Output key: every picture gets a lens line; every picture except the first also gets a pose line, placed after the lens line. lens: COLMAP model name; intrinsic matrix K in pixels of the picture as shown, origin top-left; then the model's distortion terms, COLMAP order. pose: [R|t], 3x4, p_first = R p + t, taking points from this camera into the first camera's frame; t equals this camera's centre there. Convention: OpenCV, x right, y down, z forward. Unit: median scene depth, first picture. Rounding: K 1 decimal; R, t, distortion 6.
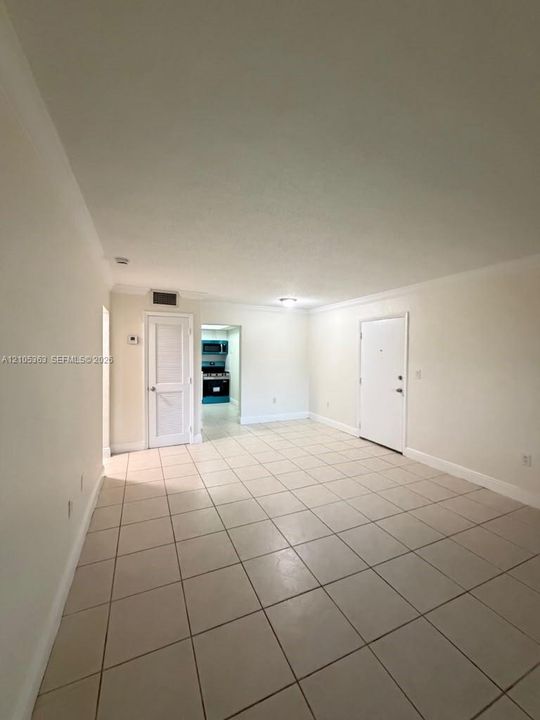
lens RADIAL K [[289.9, 0, 272.8], [0, 289.9, 358.6], [0, 0, 1]] dist [-0.000898, -0.000477]
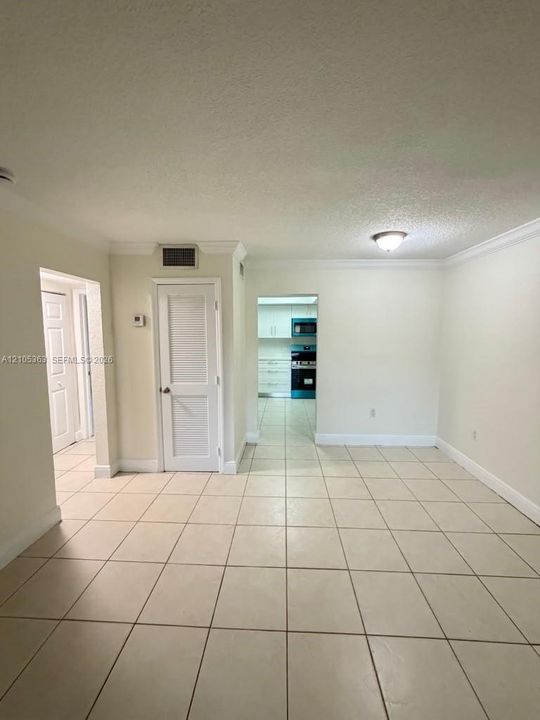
lens RADIAL K [[289.9, 0, 269.4], [0, 289.9, 359.9], [0, 0, 1]] dist [-0.000898, -0.000477]
pose [[0.887448, 0.039794, -0.459187, 0.121430], [-0.003369, 0.996799, 0.079874, -0.024389], [0.460896, -0.069337, 0.884742, 0.473709]]
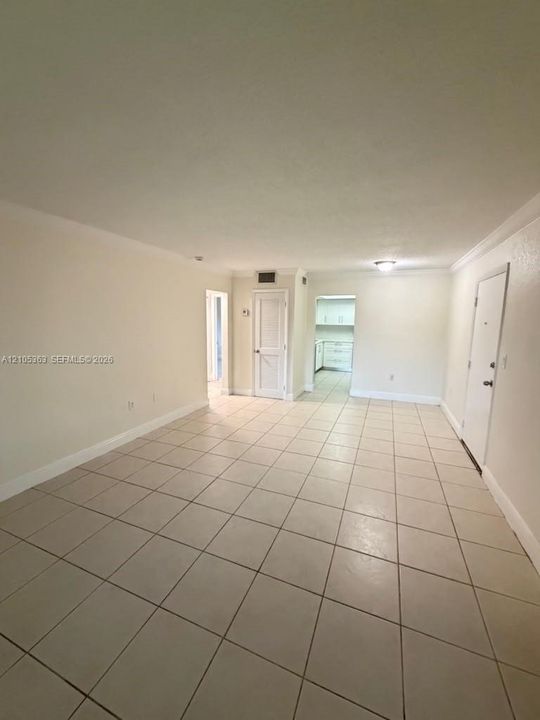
lens RADIAL K [[289.9, 0, 270.6], [0, 289.9, 360.4], [0, 0, 1]] dist [-0.000898, -0.000477]
pose [[0.687578, 0.105616, -0.718388, 0.521639], [-0.021572, 0.991899, 0.125180, -0.015852], [0.725790, -0.070574, 0.684287, 0.156053]]
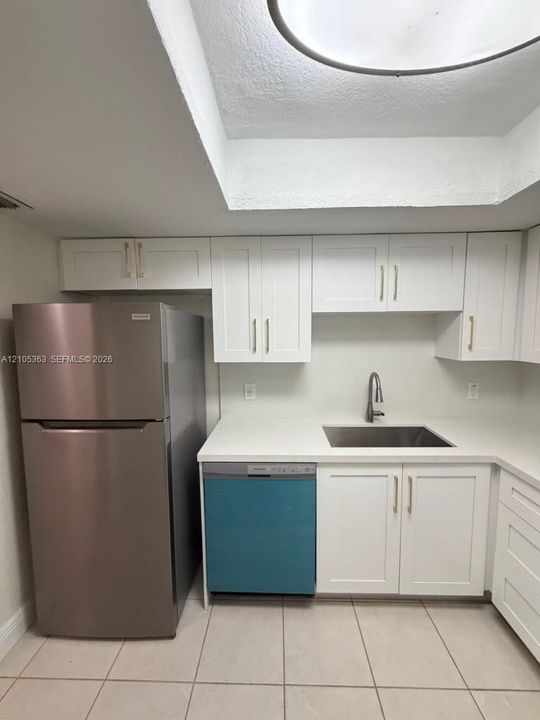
lens RADIAL K [[289.9, 0, 271.2], [0, 289.9, 356.6], [0, 0, 1]] dist [-0.000898, -0.000477]
pose [[-0.439164, 0.069739, -0.895696, -0.210636], [-0.019171, 0.996028, 0.086951, -0.050980], [0.898203, 0.055357, -0.436082, 1.599539]]
